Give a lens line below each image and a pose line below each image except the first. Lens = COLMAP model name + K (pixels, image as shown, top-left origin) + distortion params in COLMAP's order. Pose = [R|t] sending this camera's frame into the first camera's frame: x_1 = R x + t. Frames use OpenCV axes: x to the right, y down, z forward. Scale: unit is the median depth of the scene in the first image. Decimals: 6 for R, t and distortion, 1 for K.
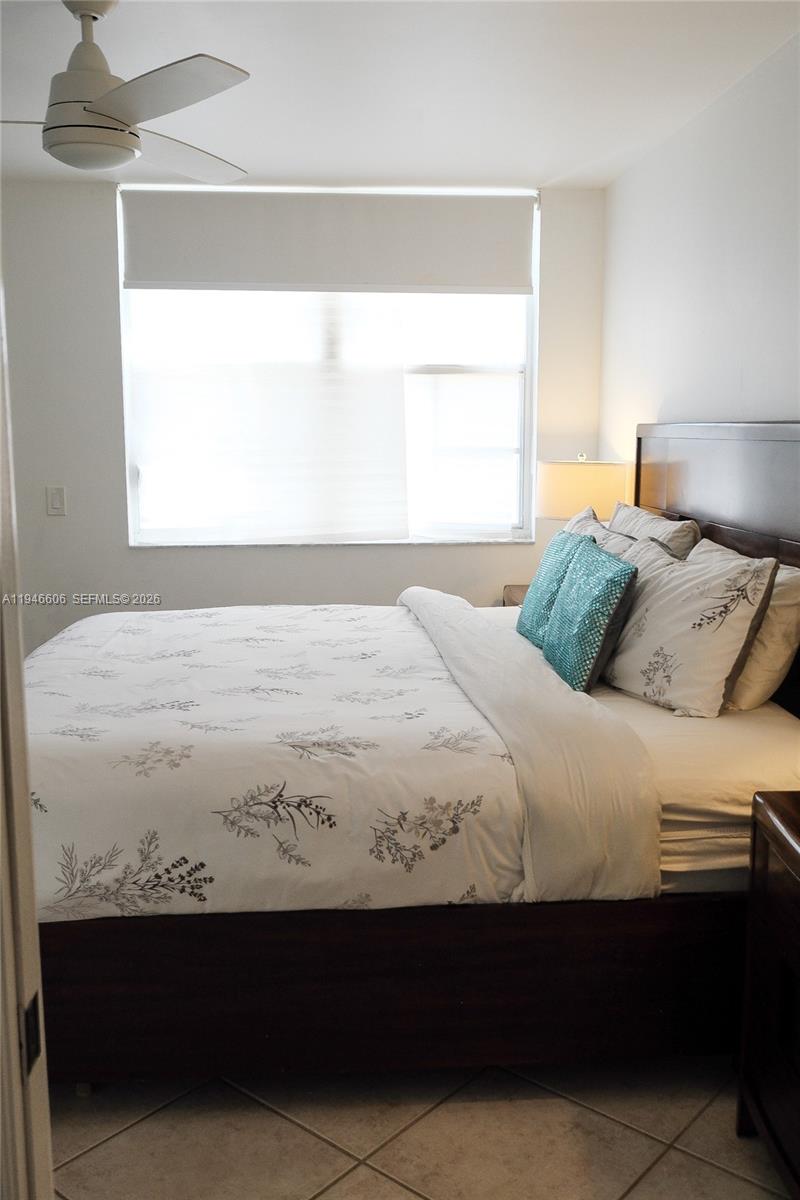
lens RADIAL K [[1101.7, 0, 400.2], [0, 1101.7, 597.1], [0, 0, 1]] dist [0.013100, 0.000000]
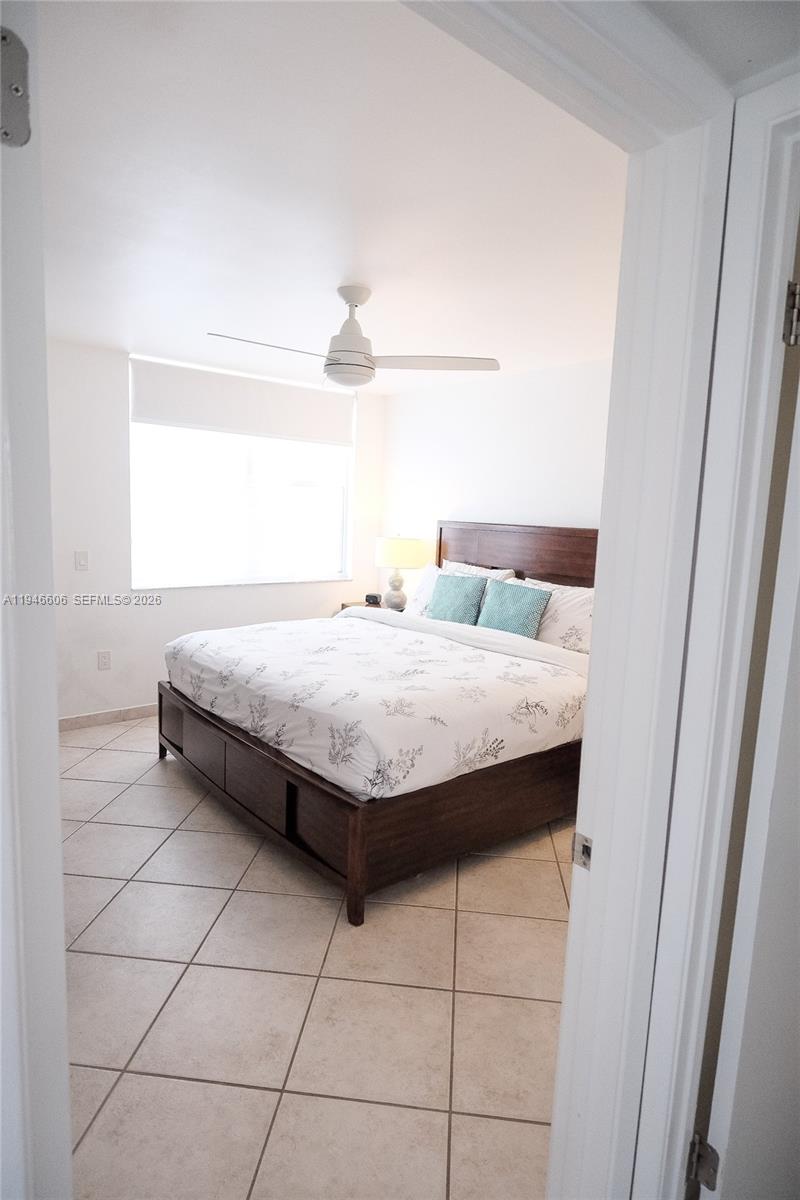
lens RADIAL K [[674.3, 0, 402.2], [0, 674.3, 603.3], [0, 0, 1]] dist [-0.000109, -0.006128]
pose [[0.816725, -0.045346, 0.575243, -1.056276], [0.046788, 0.998829, 0.012308, -0.044993], [-0.575128, 0.016862, 0.817890, 0.047633]]
